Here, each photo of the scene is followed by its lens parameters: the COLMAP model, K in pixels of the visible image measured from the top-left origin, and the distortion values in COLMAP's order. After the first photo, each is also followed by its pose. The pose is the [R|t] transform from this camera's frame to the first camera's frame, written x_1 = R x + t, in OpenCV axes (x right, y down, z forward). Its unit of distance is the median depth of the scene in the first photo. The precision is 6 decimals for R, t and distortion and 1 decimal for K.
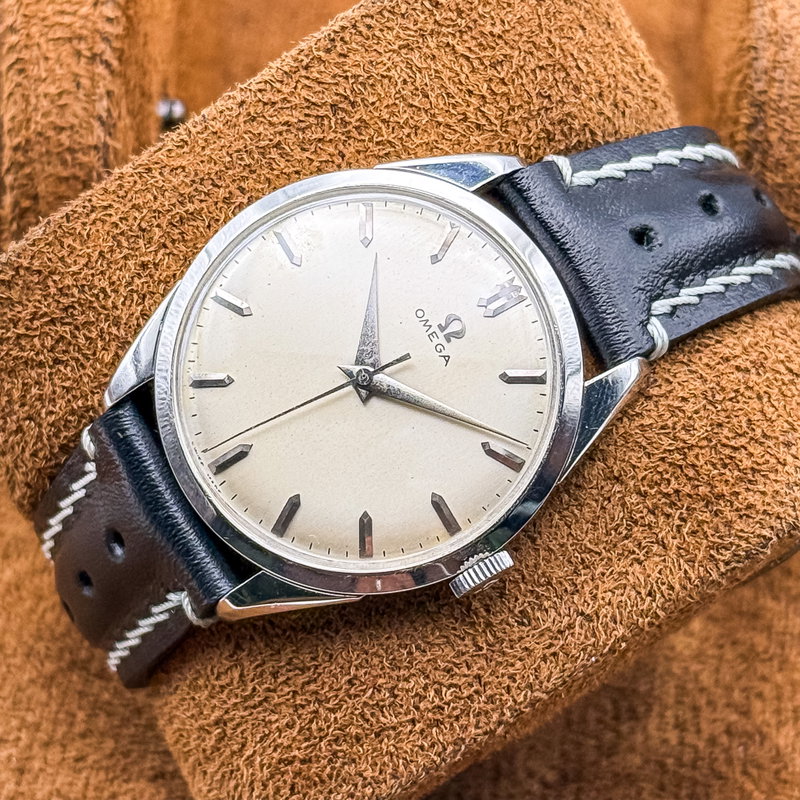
lens RADIAL K [[2732.6, 0, 400.0], [0, 2732.6, 400.0], [0, 0, 1]] dist [0.027150, 1.173013]
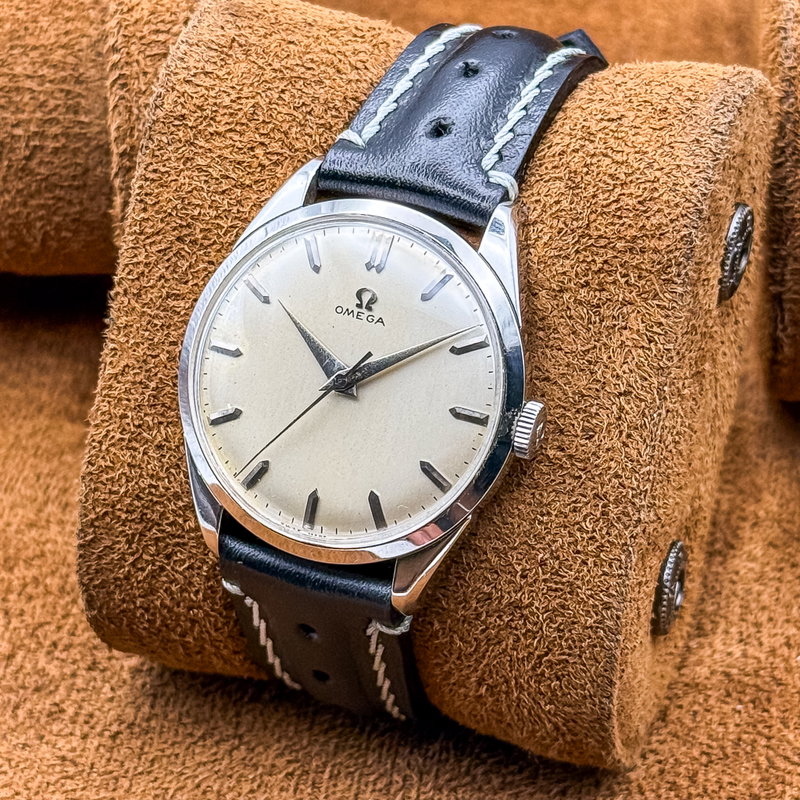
lens RADIAL K [[2732.6, 0, 400.0], [0, 2732.6, 400.0], [0, 0, 1]] dist [0.027150, 1.173013]
pose [[0.703384, -0.703924, -0.098700, 0.111216], [0.695192, 0.710213, -0.110932, 0.140551], [0.148186, 0.009412, 0.988915, -0.157917]]
